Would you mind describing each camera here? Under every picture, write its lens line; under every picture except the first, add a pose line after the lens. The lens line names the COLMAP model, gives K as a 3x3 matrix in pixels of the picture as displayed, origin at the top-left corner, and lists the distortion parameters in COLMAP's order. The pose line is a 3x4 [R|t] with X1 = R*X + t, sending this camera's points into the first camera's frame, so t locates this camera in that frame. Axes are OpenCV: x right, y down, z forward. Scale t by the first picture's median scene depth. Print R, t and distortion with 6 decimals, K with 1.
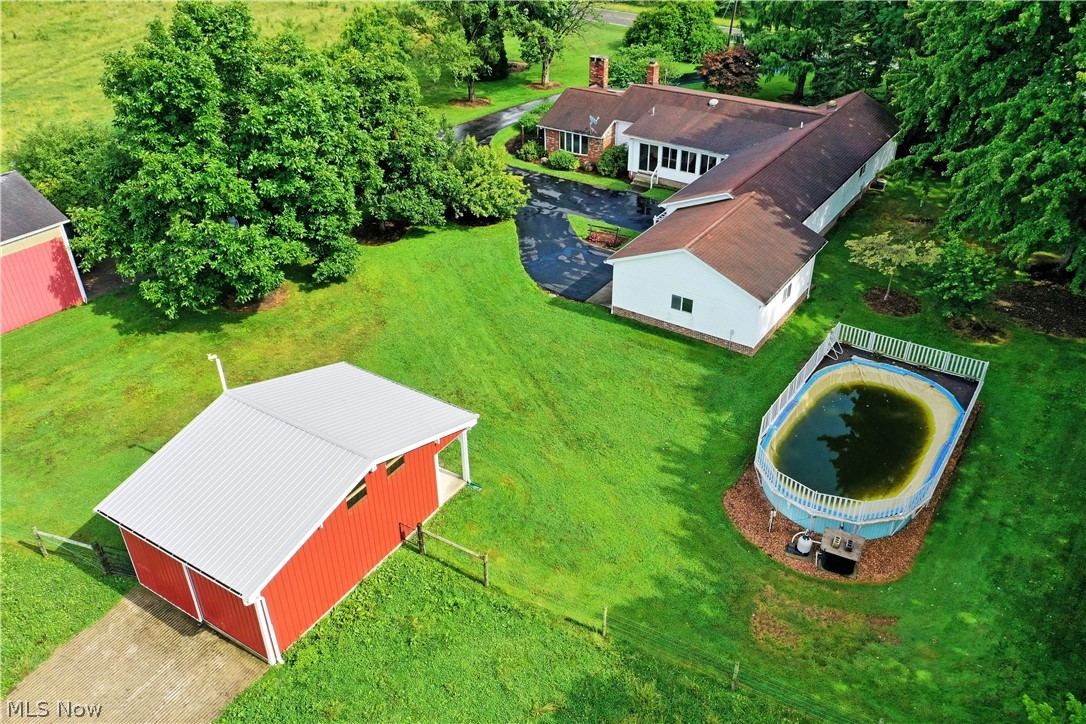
lens RADIAL K [[864.8, 0, 543.0], [0, 864.8, 362.0], [0, 0, 1]] dist [0.018793, -0.002202]
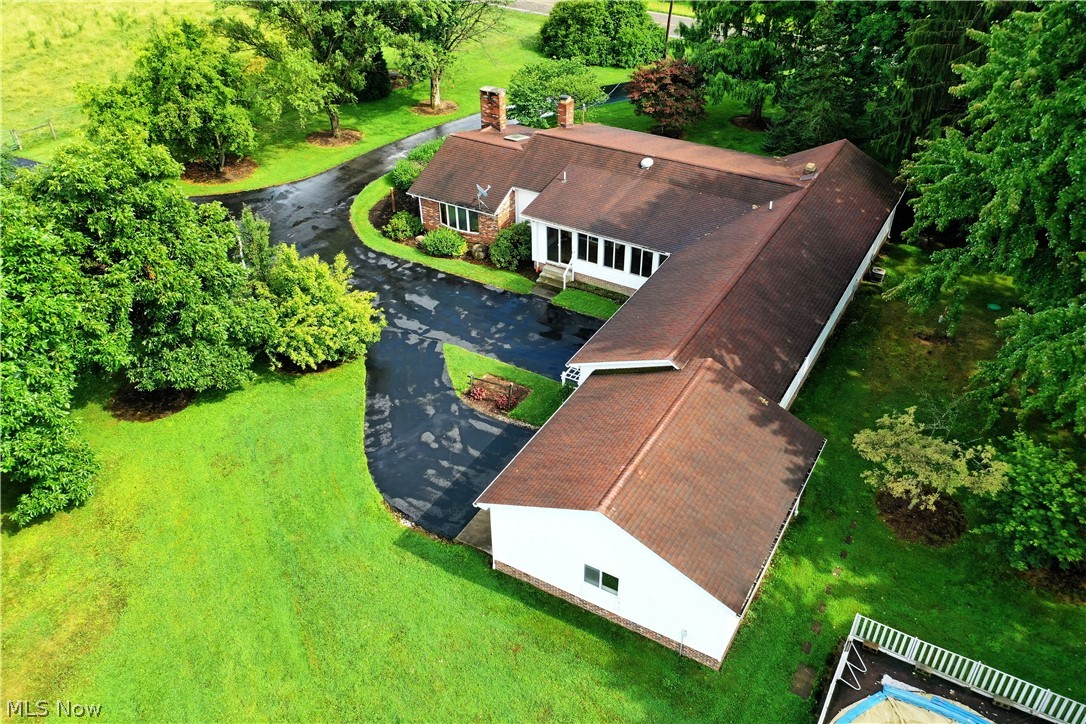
lens RADIAL K [[864.8, 0, 543.0], [0, 864.8, 362.0], [0, 0, 1]] dist [0.018793, -0.002202]
pose [[0.997648, -0.039328, 0.056149, 0.064563], [0.036332, 0.997911, 0.053416, -0.179258], [-0.058132, -0.051250, 0.996992, 0.283596]]
